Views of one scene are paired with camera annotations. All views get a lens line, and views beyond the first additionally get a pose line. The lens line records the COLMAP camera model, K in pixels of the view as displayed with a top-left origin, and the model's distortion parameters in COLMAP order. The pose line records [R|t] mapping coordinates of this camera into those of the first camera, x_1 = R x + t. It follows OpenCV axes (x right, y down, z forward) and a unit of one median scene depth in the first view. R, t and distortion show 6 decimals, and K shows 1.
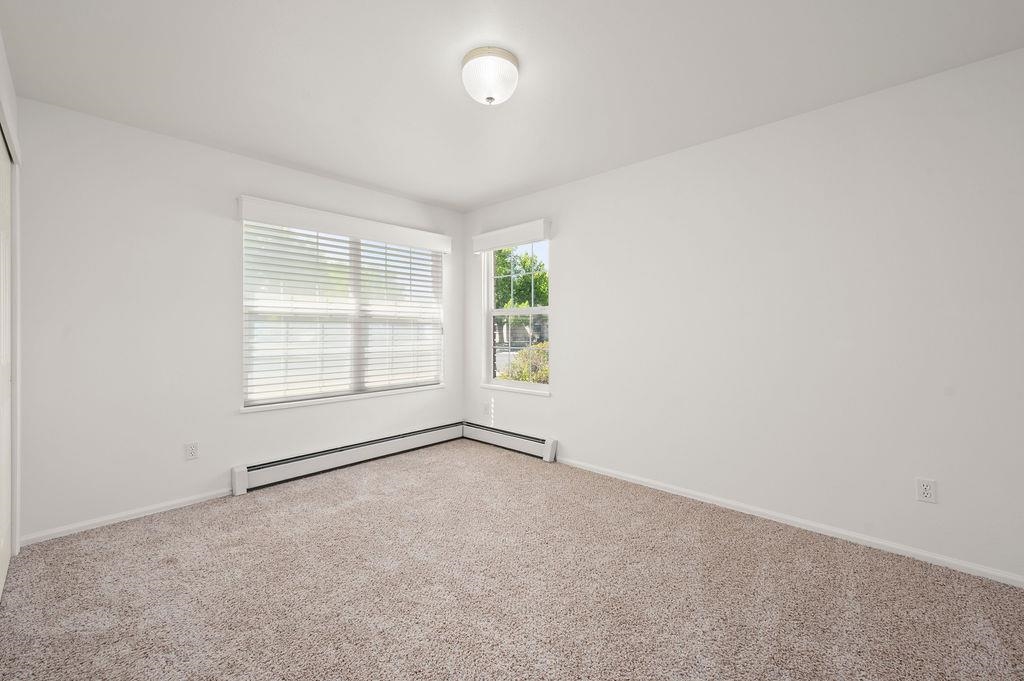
lens RADIAL K [[417.7, 0, 514.1], [0, 417.7, 328.6], [0, 0, 1]] dist [0.000292, 0.000284]
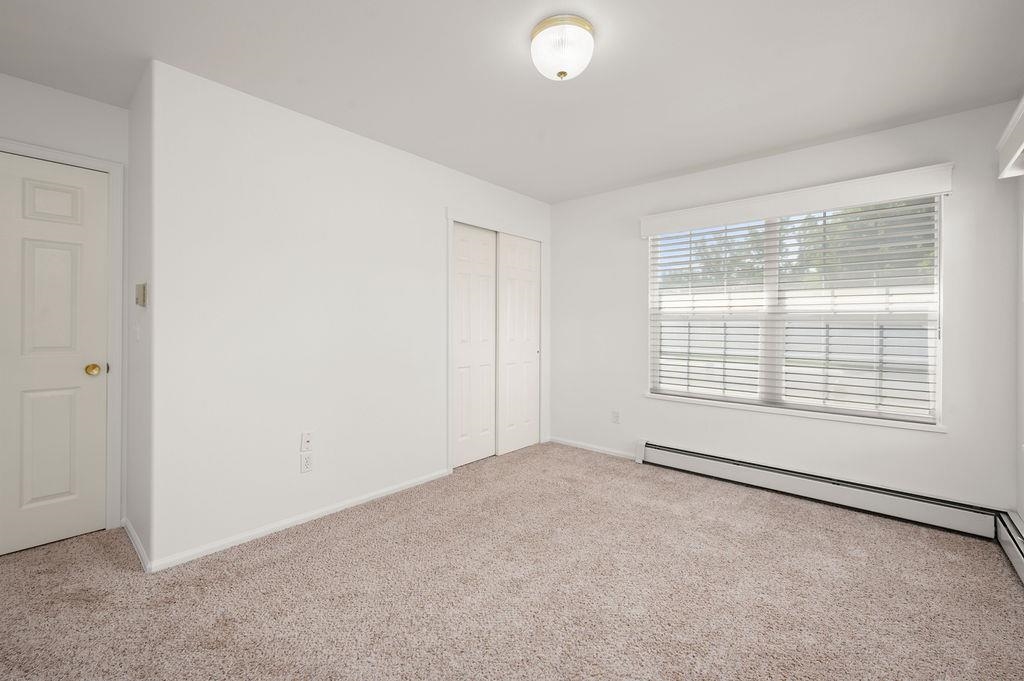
lens RADIAL K [[417.7, 0, 514.1], [0, 417.7, 328.6], [0, 0, 1]] dist [0.000292, 0.000284]
pose [[0.033091, 0.001354, -0.999451, 0.474602], [-0.006149, 0.999980, 0.001151, 0.003962], [0.999433, 0.006107, 0.033099, 0.503614]]
